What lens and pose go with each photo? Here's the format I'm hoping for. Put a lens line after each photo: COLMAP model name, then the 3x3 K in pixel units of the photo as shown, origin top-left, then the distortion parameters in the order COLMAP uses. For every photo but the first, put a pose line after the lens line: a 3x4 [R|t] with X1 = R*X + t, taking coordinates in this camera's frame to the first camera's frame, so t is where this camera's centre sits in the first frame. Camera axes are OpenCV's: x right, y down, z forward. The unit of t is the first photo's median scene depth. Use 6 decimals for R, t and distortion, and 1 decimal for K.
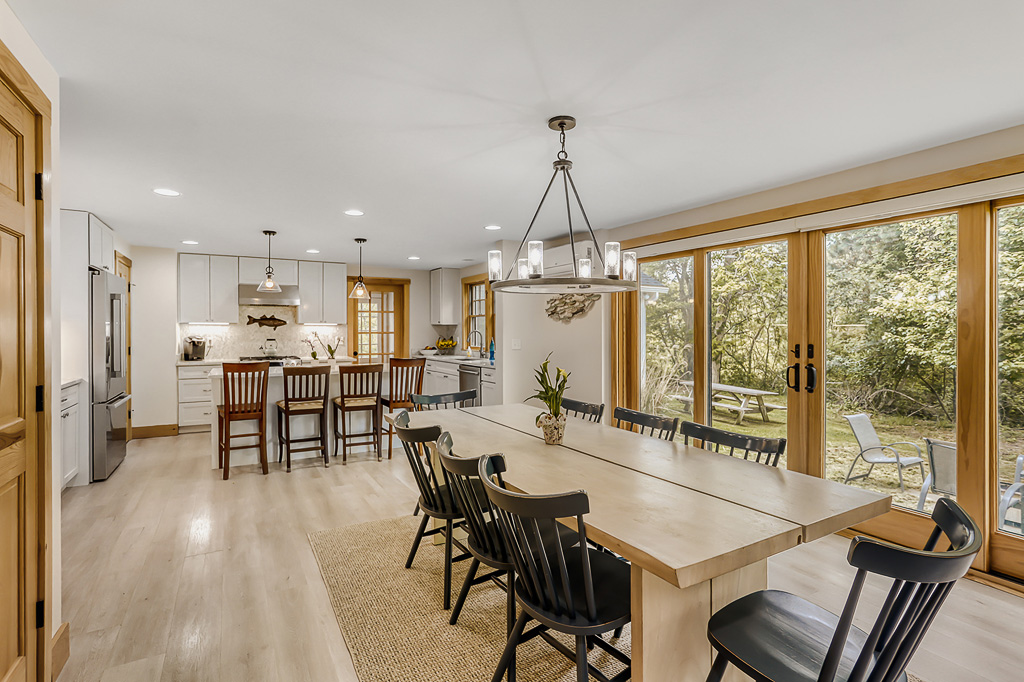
lens RADIAL K [[506.9, 0, 509.6], [0, 506.9, 338.1], [0, 0, 1]] dist [-0.034557, 0.020149]
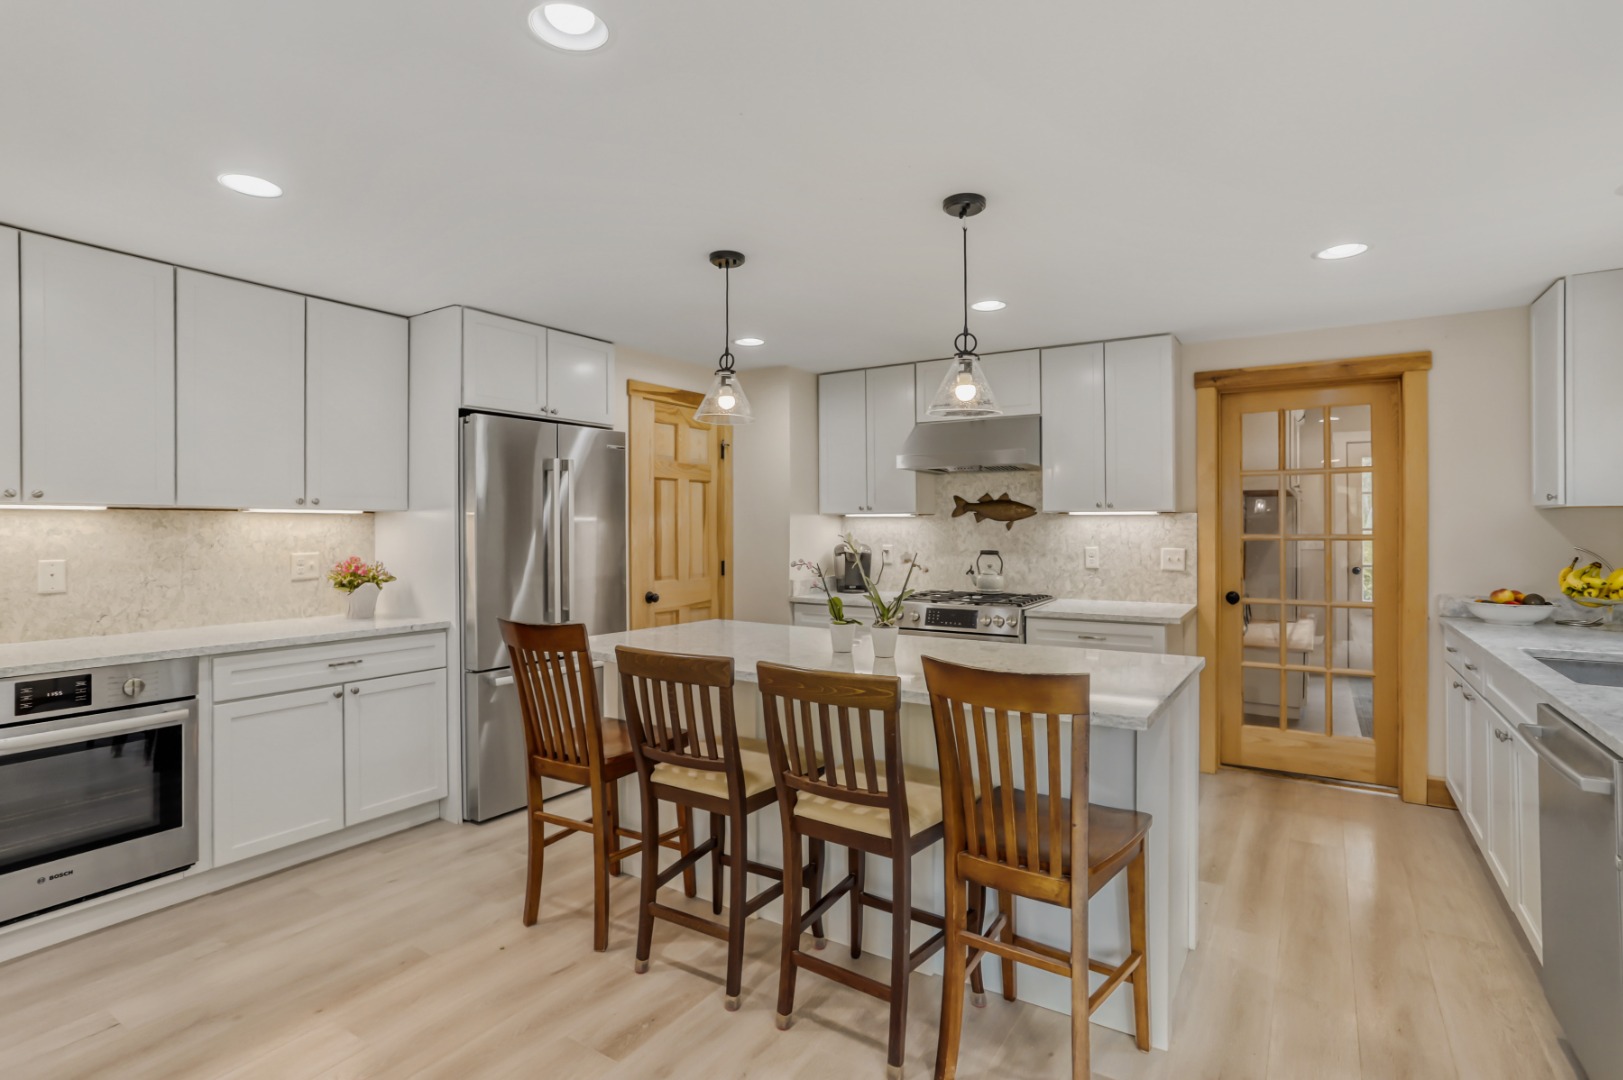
lens RADIAL K [[803.5, 0, 791.7], [0, 803.5, 519.5], [0, 0, 1]] dist [-0.034557, 0.020149]
pose [[0.446526, -0.010177, -0.894713, 0.040041], [-0.014972, 0.999710, -0.018844, -0.008895], [0.894645, 0.021810, 0.446244, 0.558889]]
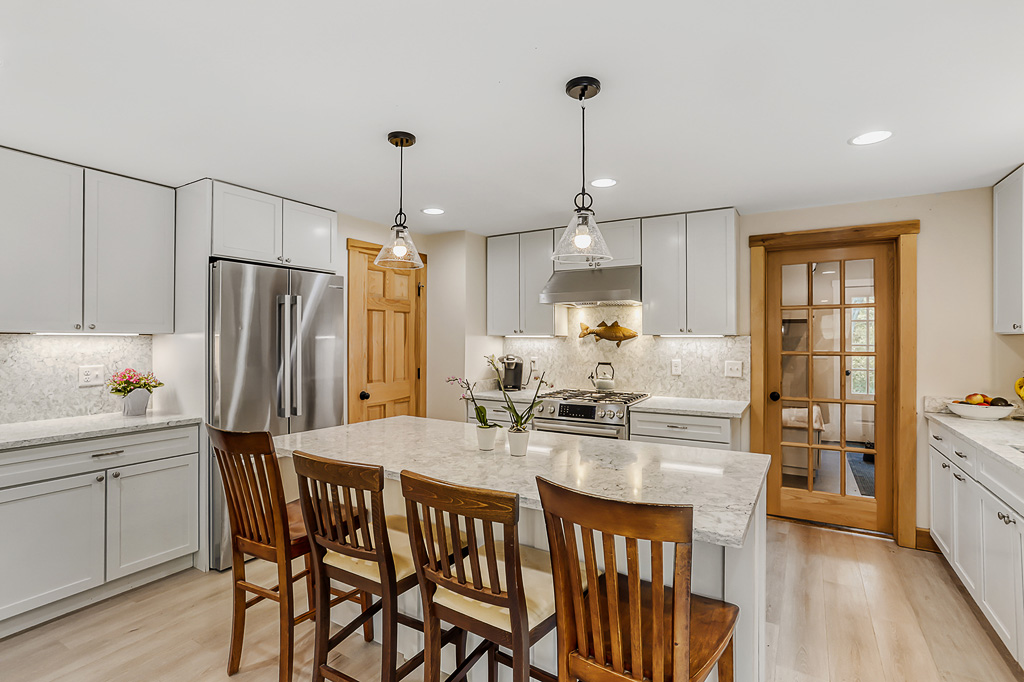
lens RADIAL K [[506.9, 0, 515.3], [0, 506.9, 343.3], [0, 0, 1]] dist [-0.034557, 0.020149]
pose [[0.501022, 0.003307, -0.865428, -0.018967], [-0.014292, 0.999888, -0.004453, -0.015370], [0.865317, 0.014599, 0.501013, 0.612597]]
